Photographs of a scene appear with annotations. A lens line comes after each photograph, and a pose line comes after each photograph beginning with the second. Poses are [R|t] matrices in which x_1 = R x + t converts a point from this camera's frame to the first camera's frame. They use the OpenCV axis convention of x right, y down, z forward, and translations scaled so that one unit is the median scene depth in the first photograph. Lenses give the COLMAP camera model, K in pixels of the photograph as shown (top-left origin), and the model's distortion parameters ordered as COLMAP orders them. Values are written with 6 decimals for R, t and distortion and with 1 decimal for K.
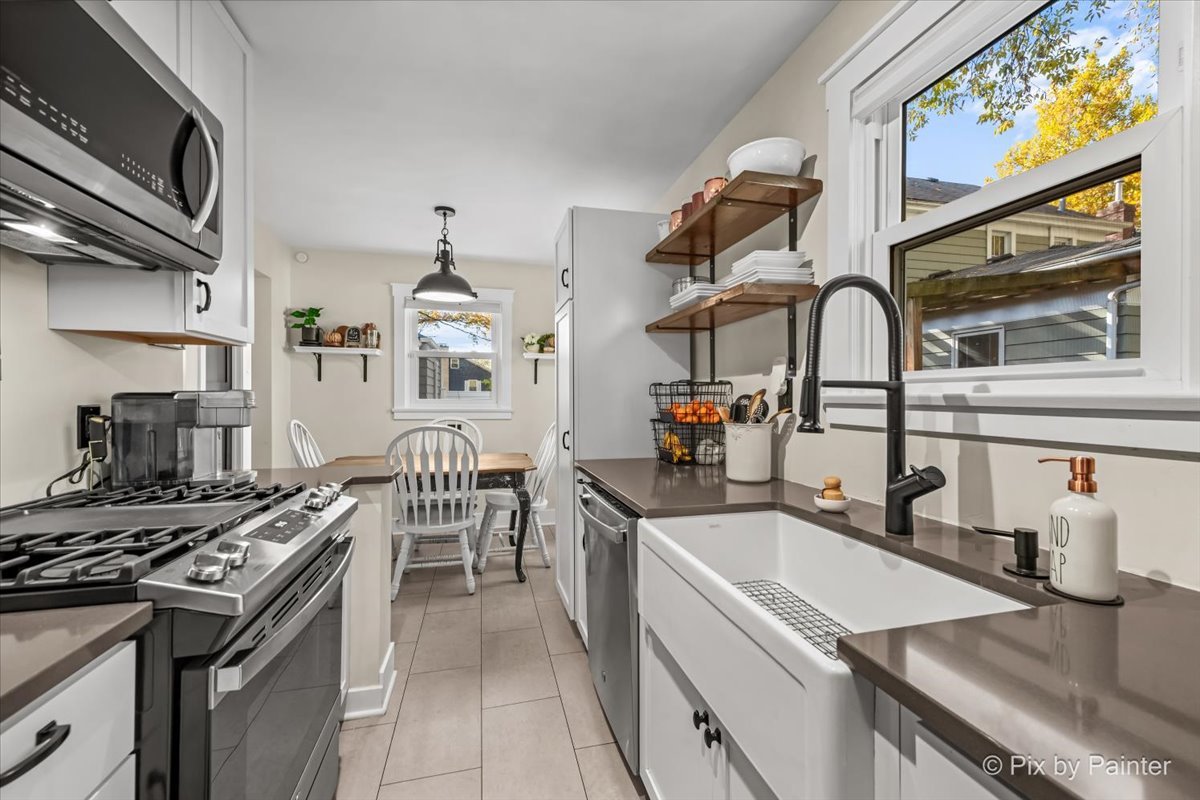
lens RADIAL K [[478.7, 0, 599.5], [0, 478.7, 396.8], [0, 0, 1]] dist [0.002904, 0.000240]
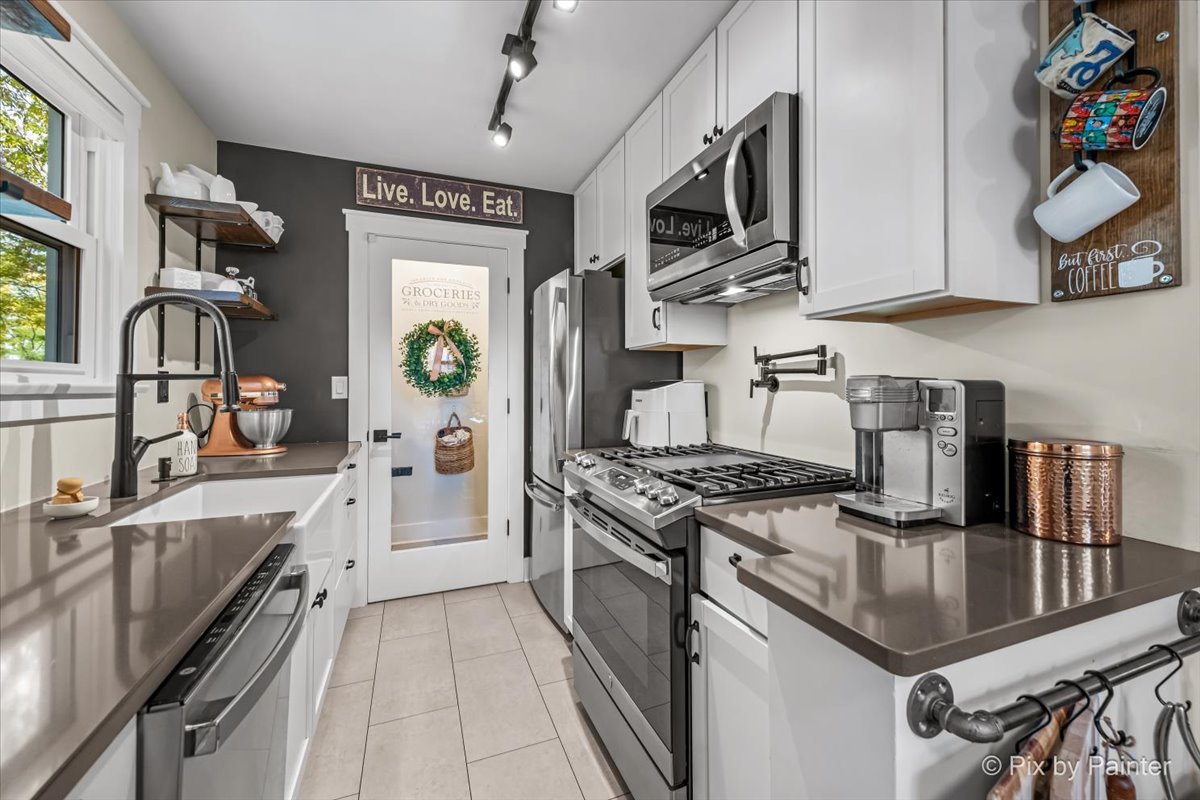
lens RADIAL K [[478.7, 0, 598.7], [0, 478.7, 390.8], [0, 0, 1]] dist [0.002904, 0.000240]
pose [[-0.992050, -0.001348, -0.125835, -0.421724], [-0.001893, 0.999989, 0.004211, 0.003472], [0.125828, 0.004416, -0.992042, 2.301397]]
